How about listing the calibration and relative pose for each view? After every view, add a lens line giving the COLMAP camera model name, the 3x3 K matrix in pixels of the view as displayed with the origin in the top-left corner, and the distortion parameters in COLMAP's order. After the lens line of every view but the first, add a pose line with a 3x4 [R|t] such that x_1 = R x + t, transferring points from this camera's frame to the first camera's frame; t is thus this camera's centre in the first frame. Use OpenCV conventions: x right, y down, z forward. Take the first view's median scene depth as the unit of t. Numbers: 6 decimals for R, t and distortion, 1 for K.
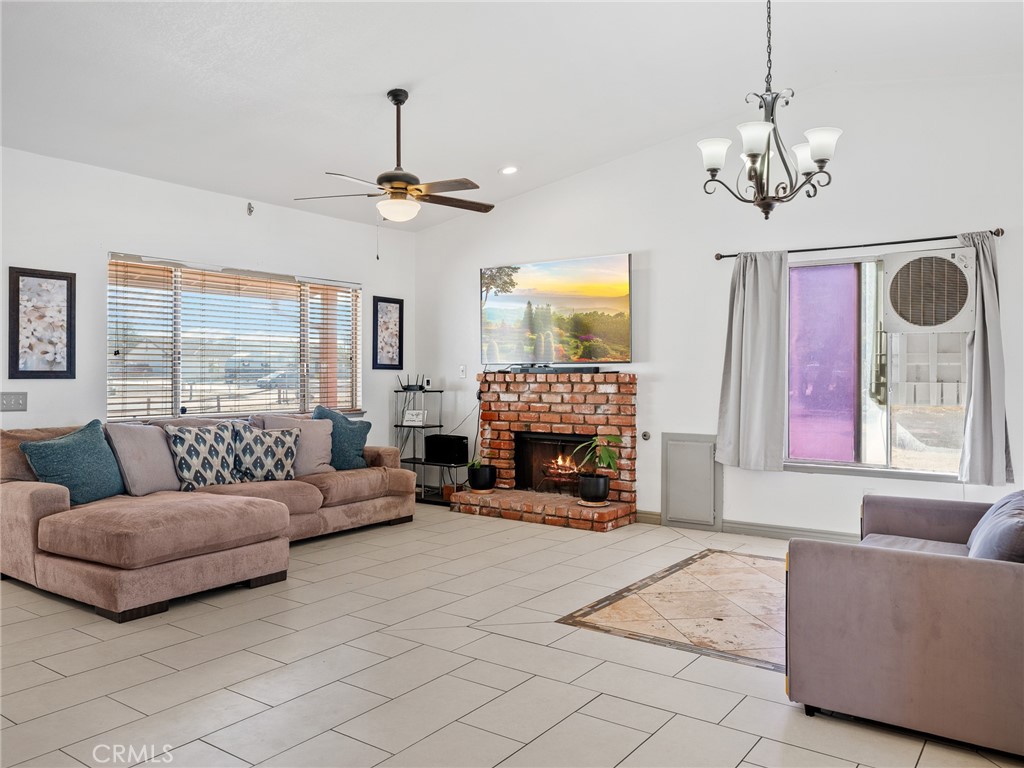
lens RADIAL K [[780.5, 0, 510.5], [0, 780.5, 374.1], [0, 0, 1]] dist [0.015863, 0.000403]
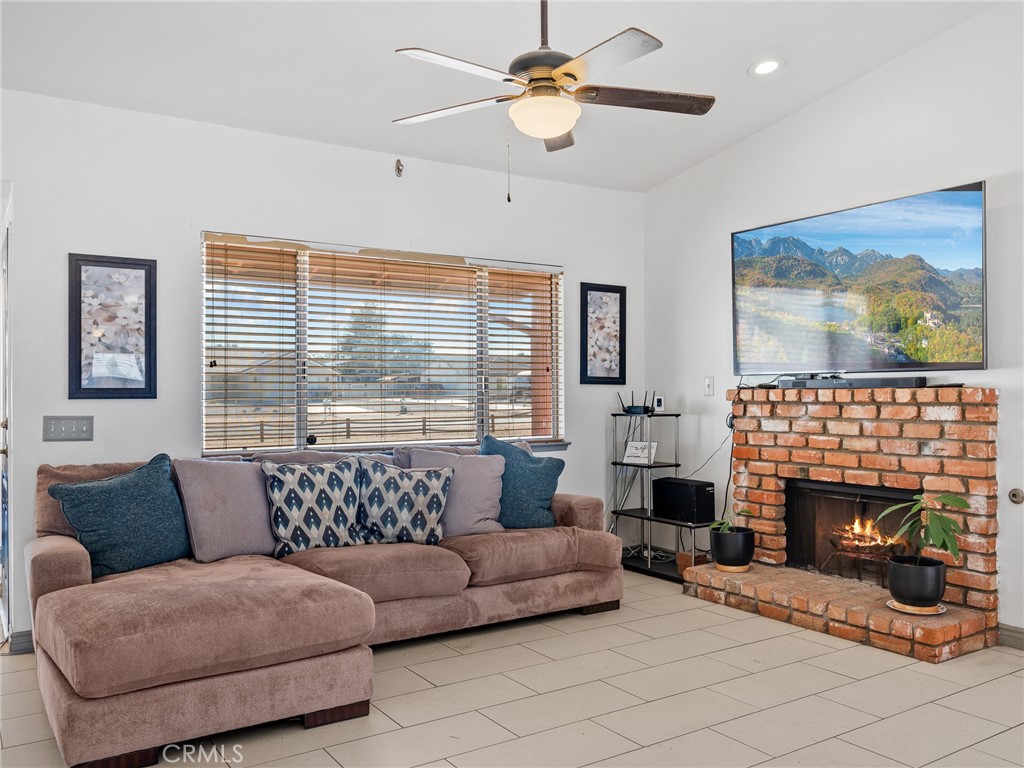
lens RADIAL K [[849.7, 0, 508.8], [0, 849.7, 390.8], [0, 0, 1]] dist [-0.000335, 0.007821]
pose [[0.934998, -0.005030, -0.354616, 0.047734], [0.004472, 0.999987, -0.002395, 0.001658], [0.354624, 0.000653, 0.935009, 0.290778]]
